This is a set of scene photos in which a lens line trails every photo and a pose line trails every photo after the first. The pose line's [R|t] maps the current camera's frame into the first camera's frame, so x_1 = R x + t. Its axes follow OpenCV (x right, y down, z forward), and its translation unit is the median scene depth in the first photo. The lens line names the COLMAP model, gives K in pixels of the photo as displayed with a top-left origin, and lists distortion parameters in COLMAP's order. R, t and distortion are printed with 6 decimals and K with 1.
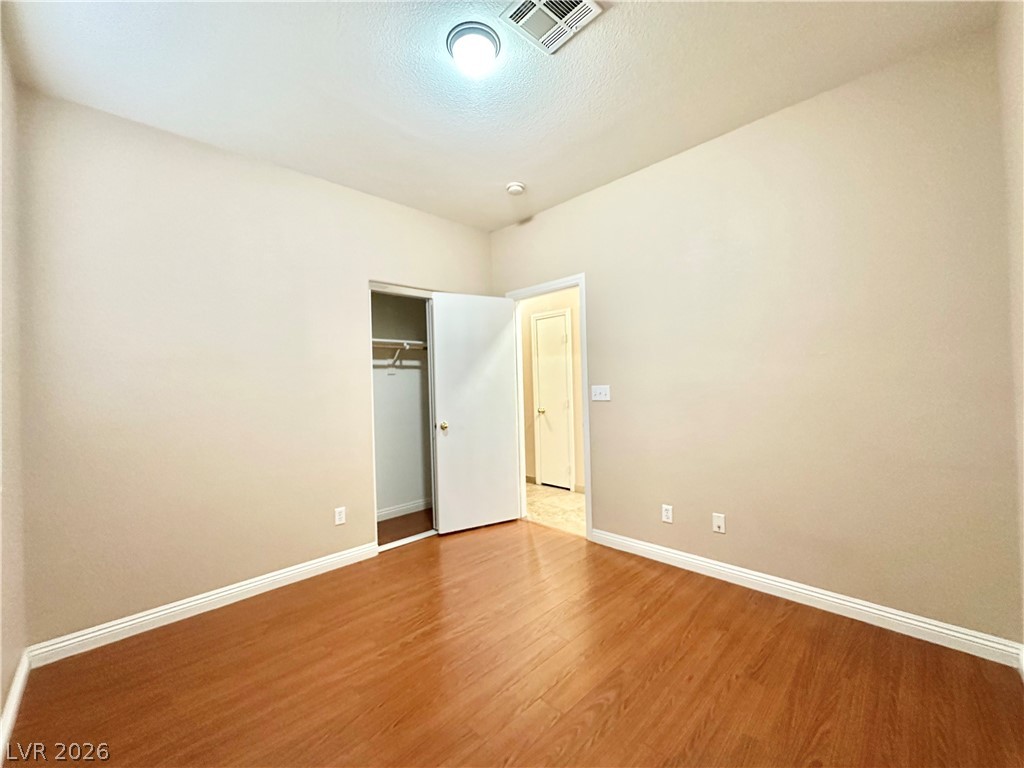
lens RADIAL K [[407.2, 0, 508.1], [0, 407.2, 386.9], [0, 0, 1]] dist [-0.002089, -0.000139]
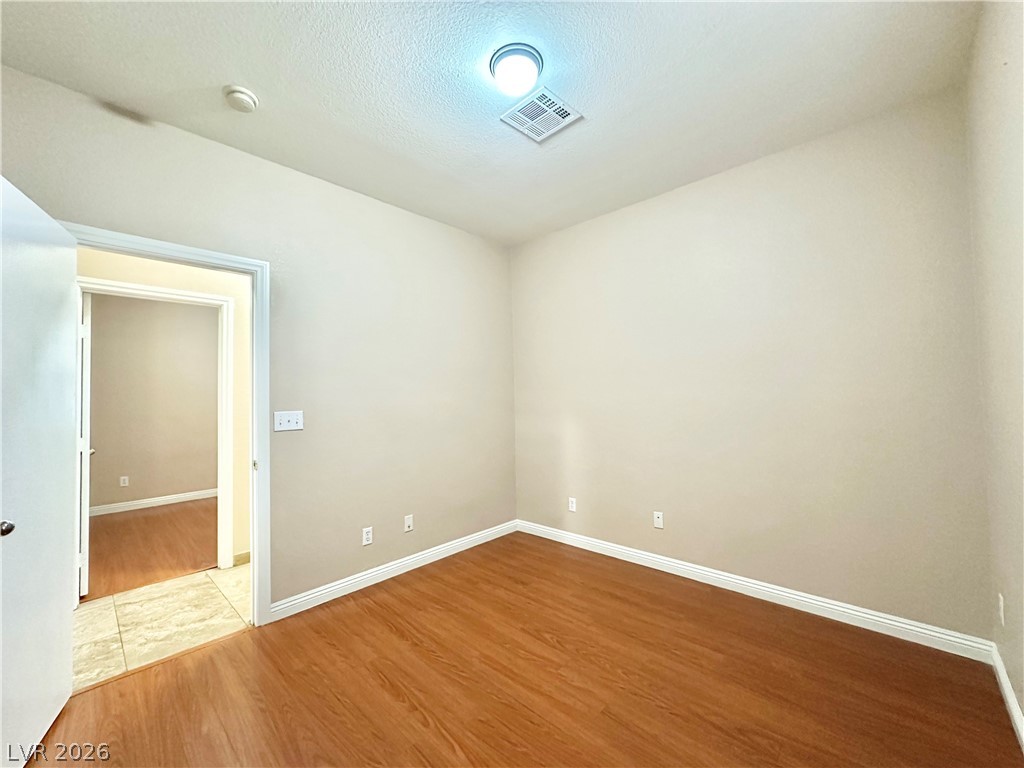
lens RADIAL K [[407.2, 0, 514.7], [0, 407.2, 385.8], [0, 0, 1]] dist [-0.002089, -0.000139]
pose [[-0.040046, 0.051503, 0.997870, -0.643188], [0.022676, 0.998460, -0.050624, -0.003317], [-0.998941, 0.020600, -0.041152, 0.651019]]
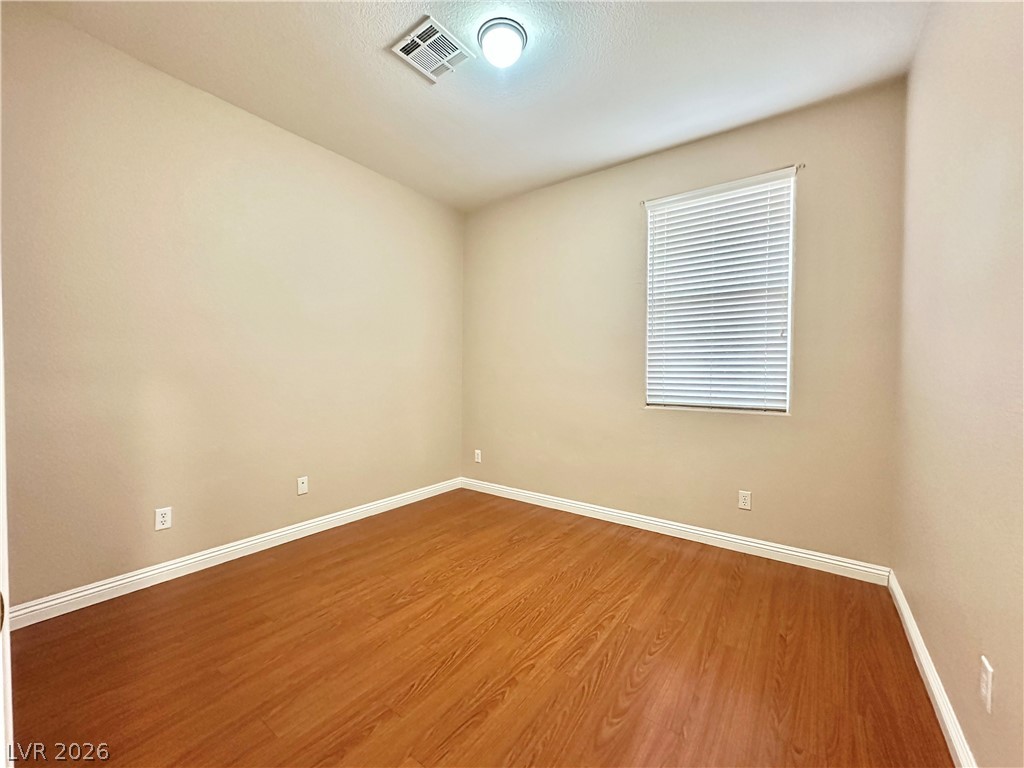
lens RADIAL K [[407.2, 0, 503.4], [0, 407.2, 386.4], [0, 0, 1]] dist [-0.002089, -0.000139]
pose [[-0.988865, 0.020785, -0.147359, 0.058724], [0.015533, 0.999206, 0.036700, 0.024011], [0.148005, 0.034002, -0.988402, 1.296274]]
